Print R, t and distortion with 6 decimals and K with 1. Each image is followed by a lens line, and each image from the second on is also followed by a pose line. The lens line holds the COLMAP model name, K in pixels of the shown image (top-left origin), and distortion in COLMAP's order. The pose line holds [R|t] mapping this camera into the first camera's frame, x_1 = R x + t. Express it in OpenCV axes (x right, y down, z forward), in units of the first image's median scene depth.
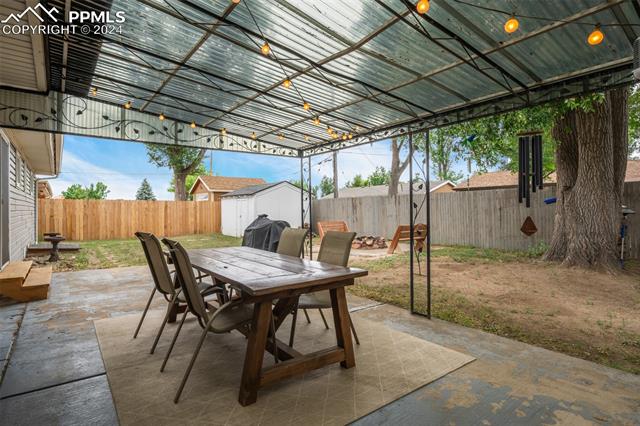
lens RADIAL K [[331.2, 0, 318.9], [0, 331.2, 212.8], [0, 0, 1]] dist [-0.000819, -0.000044]
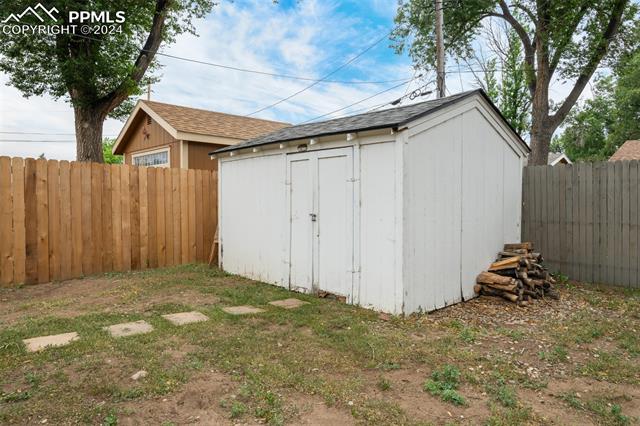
lens RADIAL K [[414.9, 0, 321.1], [0, 414.9, 213.8], [0, 0, 1]] dist [-0.002280, 0.000386]
pose [[0.994108, 0.005821, 0.108240, -0.226414], [-0.007704, 0.999826, 0.016988, 0.002781], [-0.108122, -0.017722, 0.993980, 0.555722]]
